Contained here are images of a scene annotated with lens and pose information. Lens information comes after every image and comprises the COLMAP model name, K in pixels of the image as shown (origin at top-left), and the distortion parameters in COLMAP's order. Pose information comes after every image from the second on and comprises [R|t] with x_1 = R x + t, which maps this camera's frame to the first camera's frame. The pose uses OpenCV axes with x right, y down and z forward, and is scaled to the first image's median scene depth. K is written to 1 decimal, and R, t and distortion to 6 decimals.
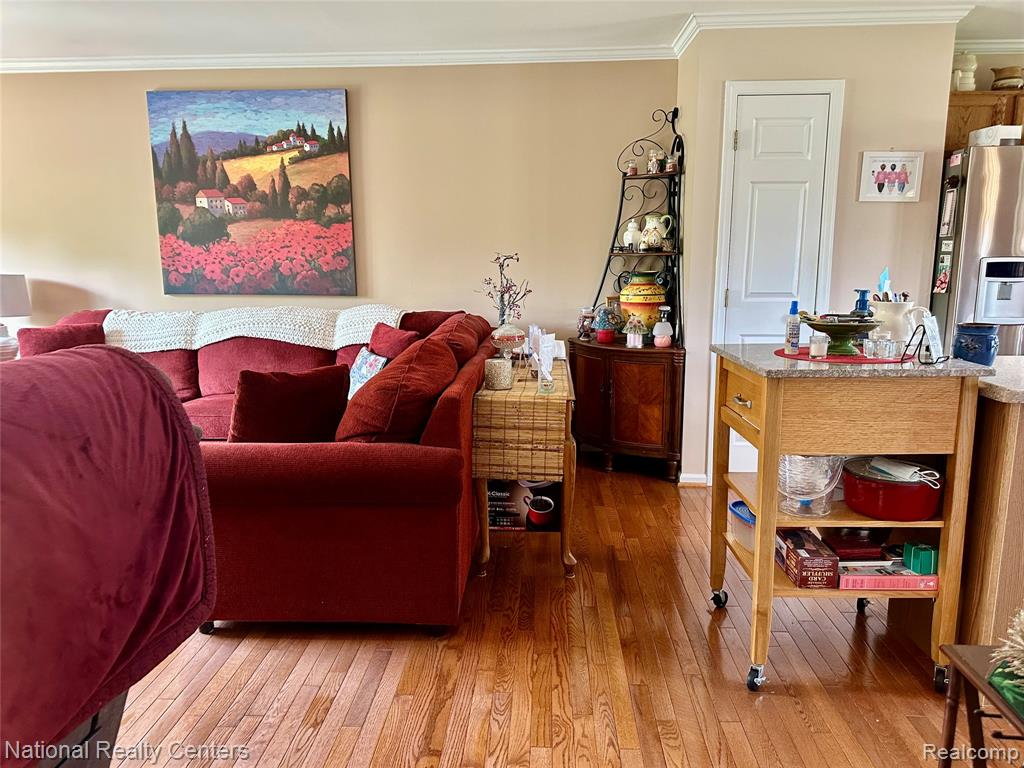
lens RADIAL K [[725.2, 0, 507.8], [0, 725.2, 385.4], [0, 0, 1]] dist [0.066449, -0.091192]
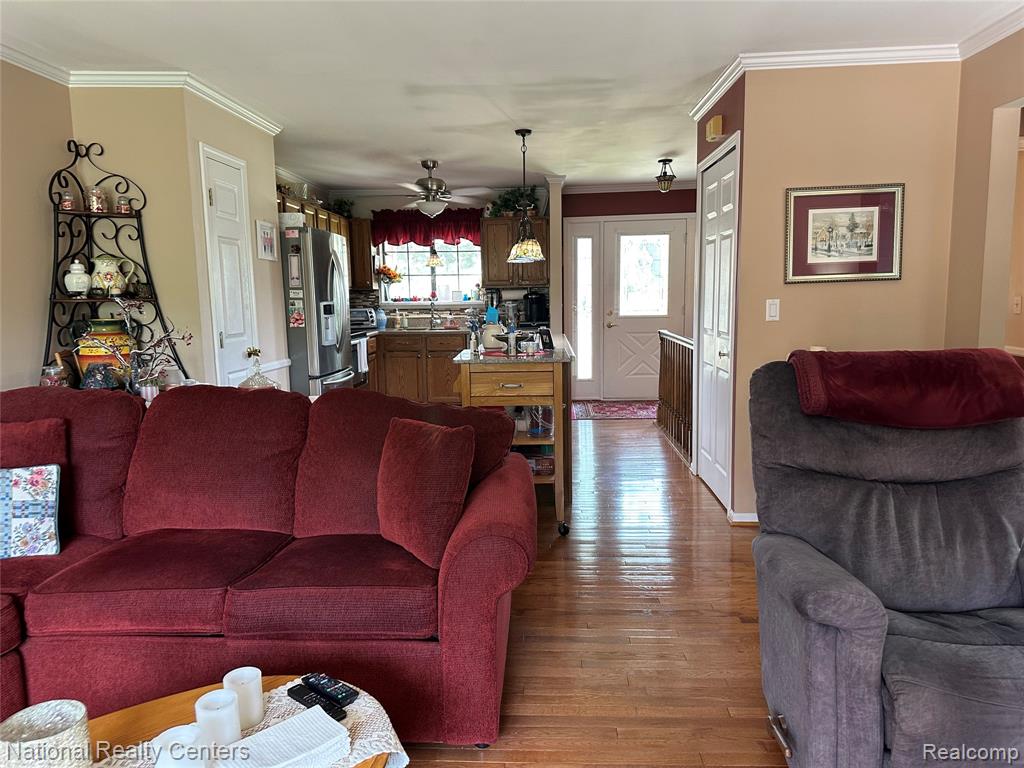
lens RADIAL K [[725.2, 0, 507.8], [0, 725.2, 385.4], [0, 0, 1]] dist [0.066449, -0.091192]
pose [[0.010048, -0.119083, 0.992833, -0.789757], [0.197563, 0.973548, 0.114770, -0.097614], [-0.980239, 0.194994, 0.033309, 0.580942]]
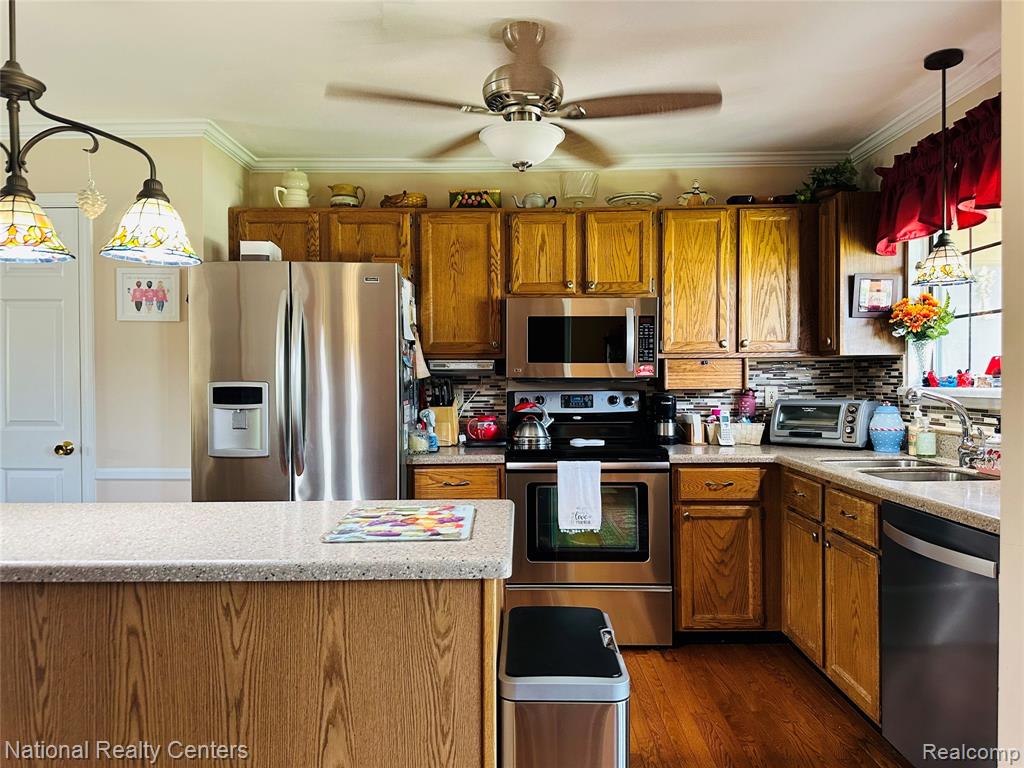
lens RADIAL K [[725.2, 0, 507.8], [0, 725.2, 385.4], [0, 0, 1]] dist [0.066449, -0.091192]
pose [[0.999798, 0.000862, 0.020080, 0.946781], [0.002649, 0.984716, -0.174146, -0.014033], [-0.019923, 0.174164, 0.984515, 0.116221]]
